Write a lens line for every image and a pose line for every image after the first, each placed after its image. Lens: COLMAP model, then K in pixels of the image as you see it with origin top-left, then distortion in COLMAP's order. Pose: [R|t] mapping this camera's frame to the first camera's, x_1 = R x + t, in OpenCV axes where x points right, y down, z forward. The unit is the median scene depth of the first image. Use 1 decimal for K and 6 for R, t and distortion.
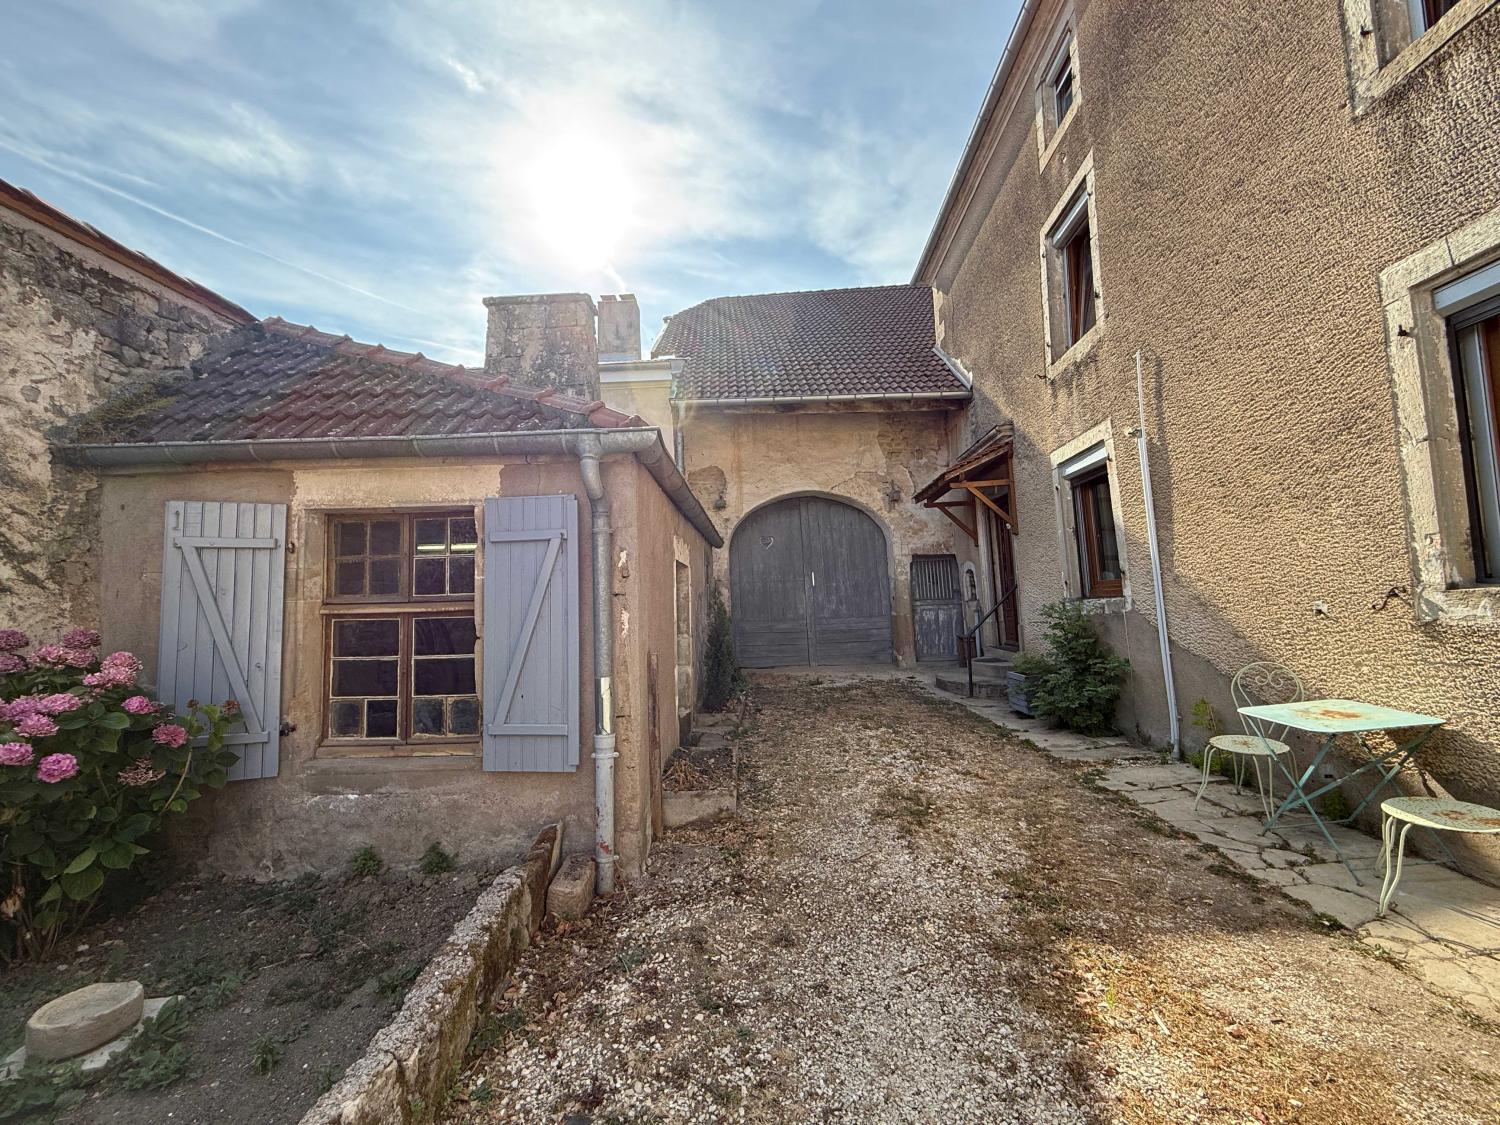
lens RADIAL K [[627.2, 0, 750.0], [0, 627.2, 562.5], [0, 0, 1]] dist [0.000687, 0.000001]
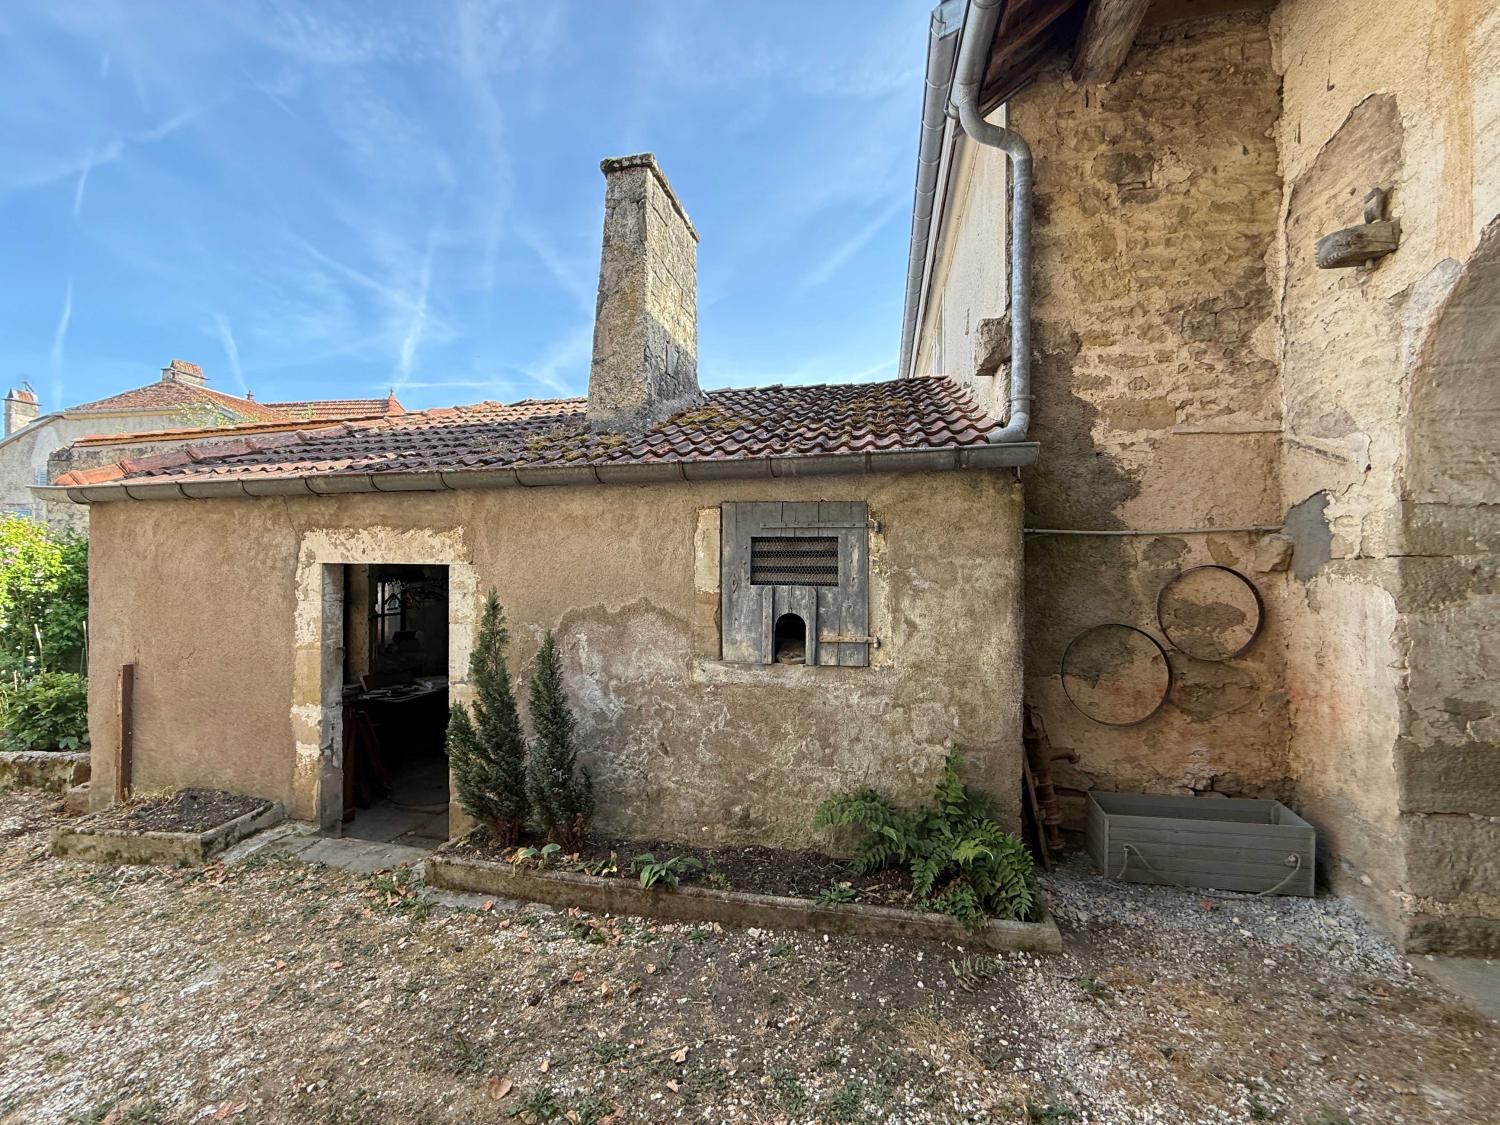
lens RADIAL K [[599.7, 0, 746.5], [0, 599.7, 561.6], [0, 0, 1]] dist [0.000041, 0.000096]
pose [[-0.199770, 0.021874, -0.979599, 0.643789], [0.070341, 0.997492, 0.007929, 0.030990], [0.977315, -0.067322, -0.200807, 2.205204]]
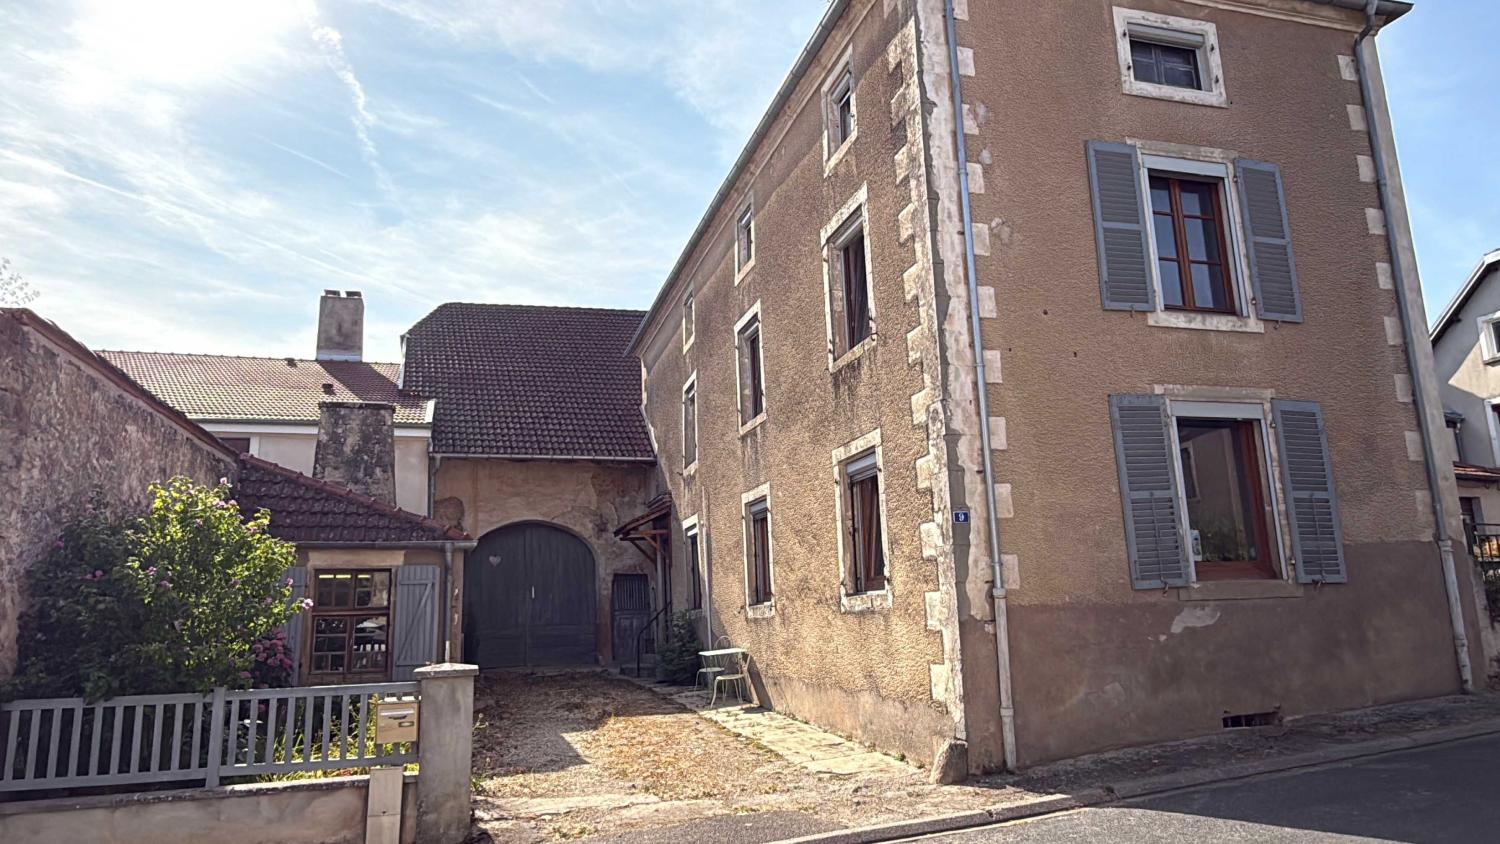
lens RADIAL K [[942.0, 0, 750.0], [0, 942.0, 422.0], [0, 0, 1]] dist [-0.000062, 0.000911]
pose [[0.946361, 0.067082, 0.316071, -0.282302], [-0.022789, 0.989633, -0.141802, -0.144033], [-0.322307, 0.126993, 0.938078, -2.501789]]
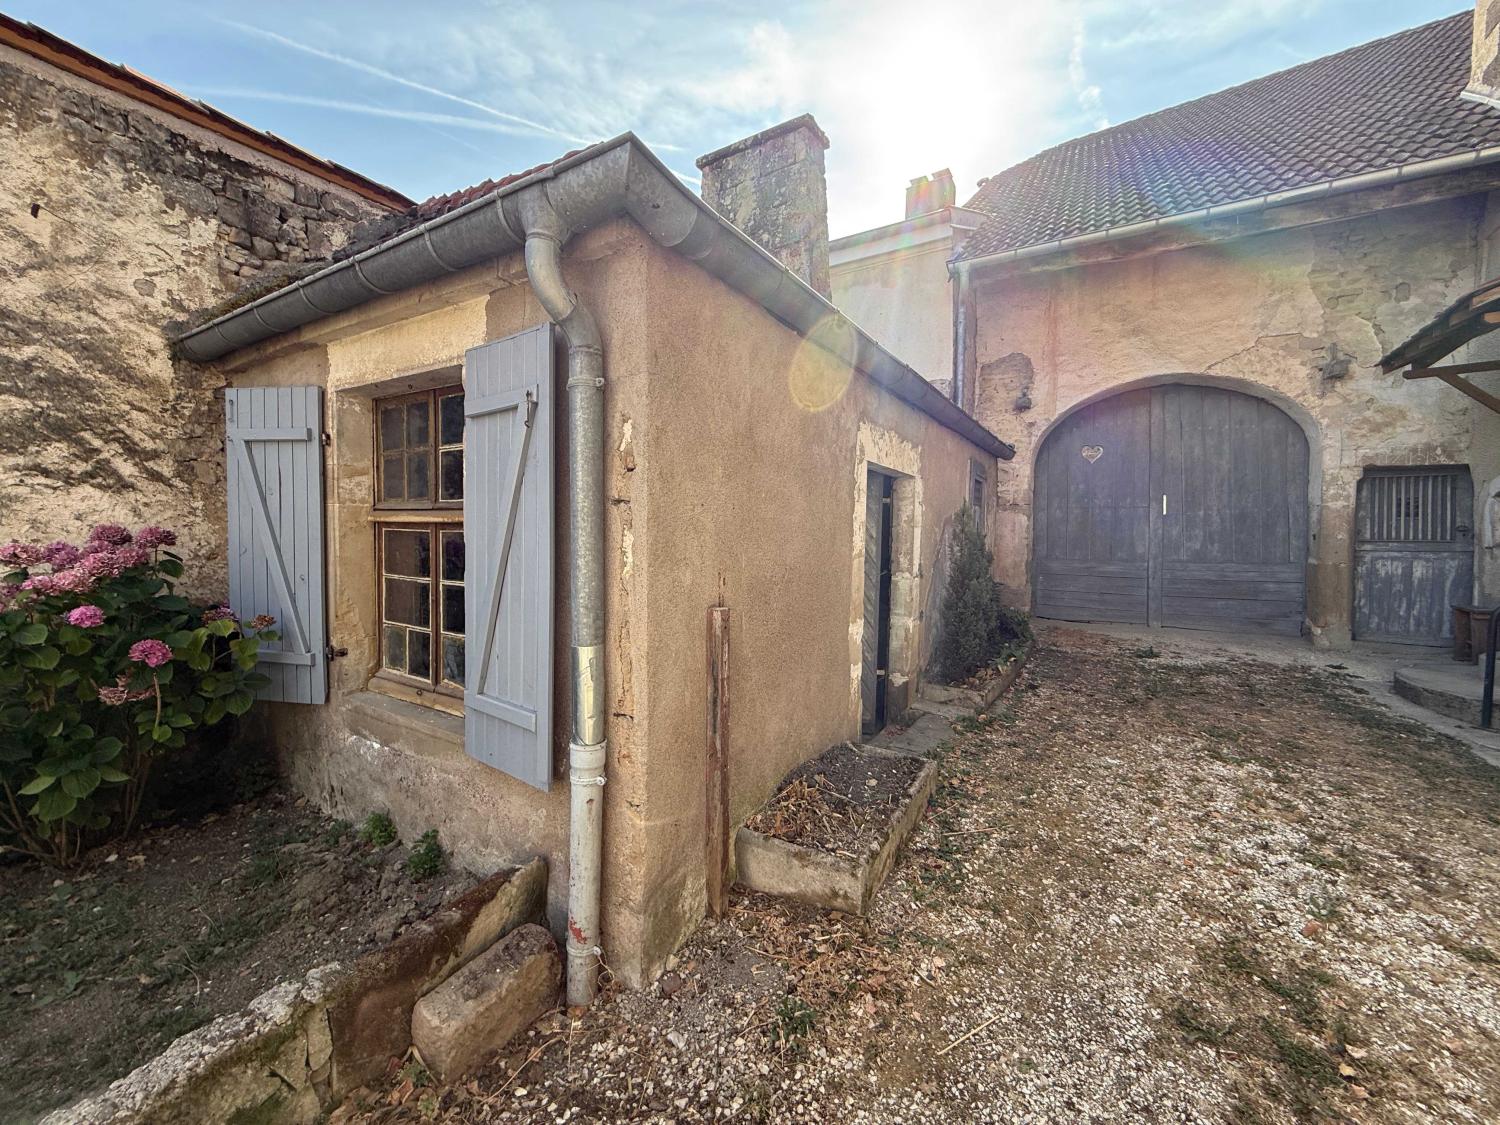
lens RADIAL K [[599.7, 0, 746.5], [0, 599.7, 561.6], [0, 0, 1]] dist [0.000041, 0.000096]
pose [[0.856158, 0.063582, -0.512788, 0.140044], [-0.003762, 0.993141, 0.116863, 0.036672], [0.516701, -0.098124, 0.850525, 0.522809]]
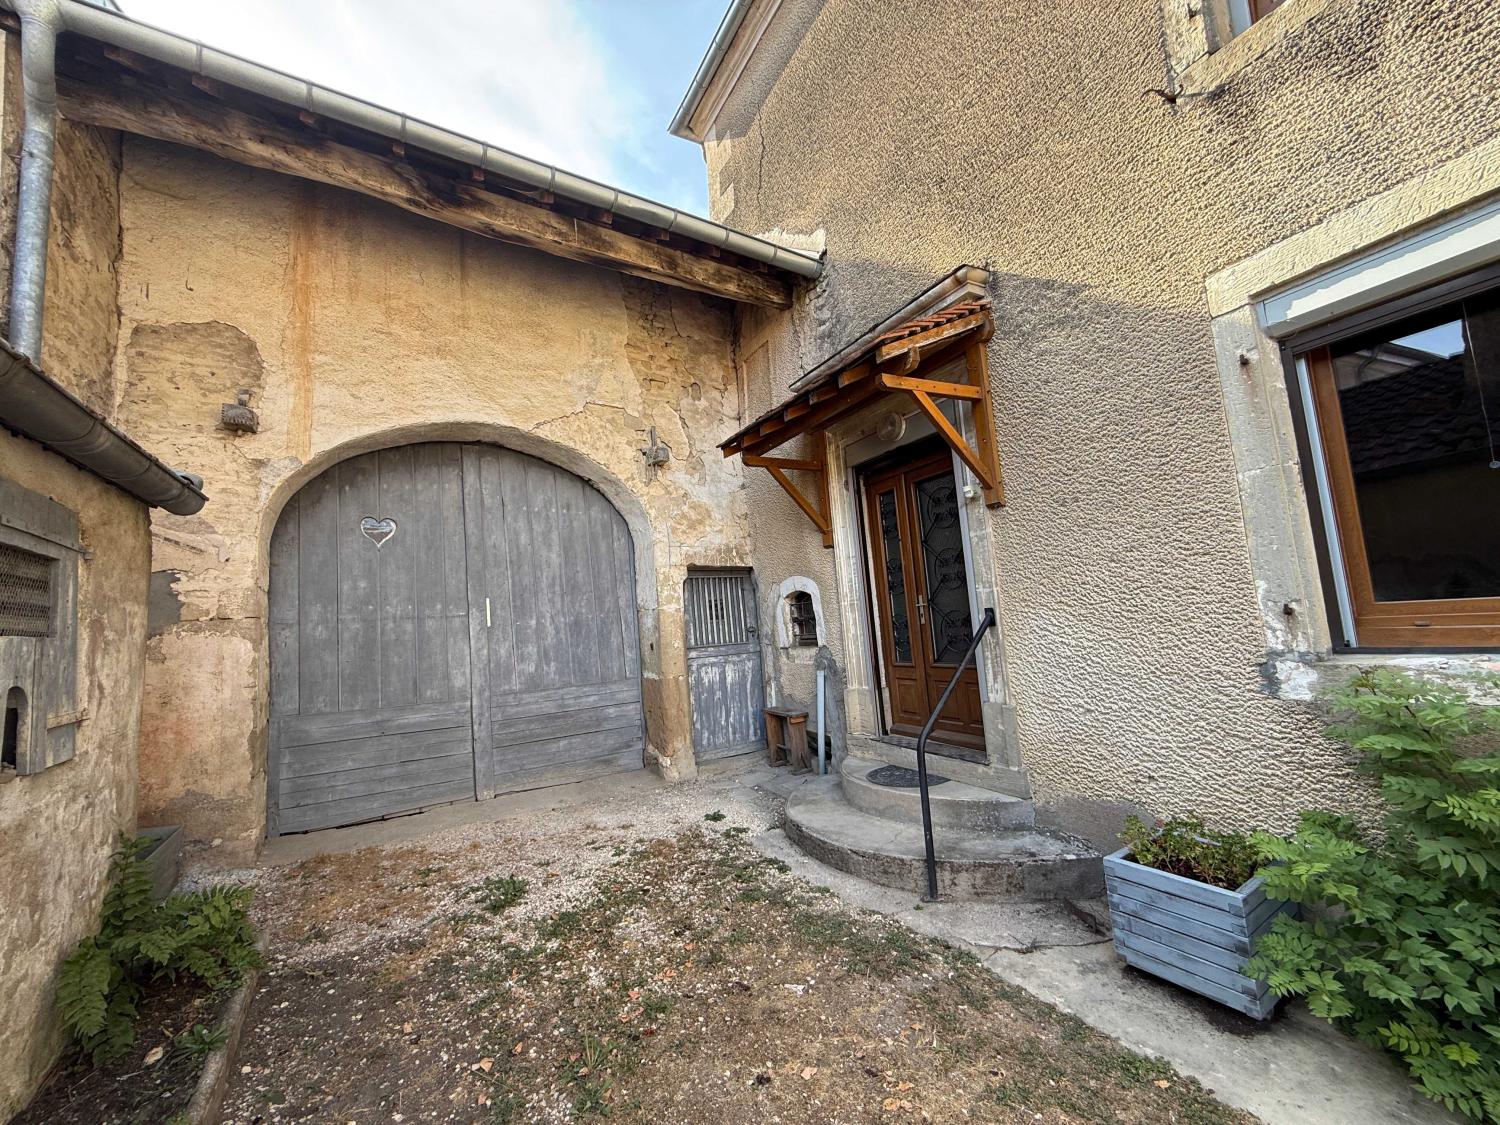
lens RADIAL K [[599.7, 0, 746.5], [0, 599.7, 561.6], [0, 0, 1]] dist [0.000041, 0.000096]
pose [[0.853155, 0.033337, 0.520592, 0.083080], [-0.001521, 0.998111, -0.061422, 0.044586], [-0.521656, 0.051610, 0.851594, 1.447217]]
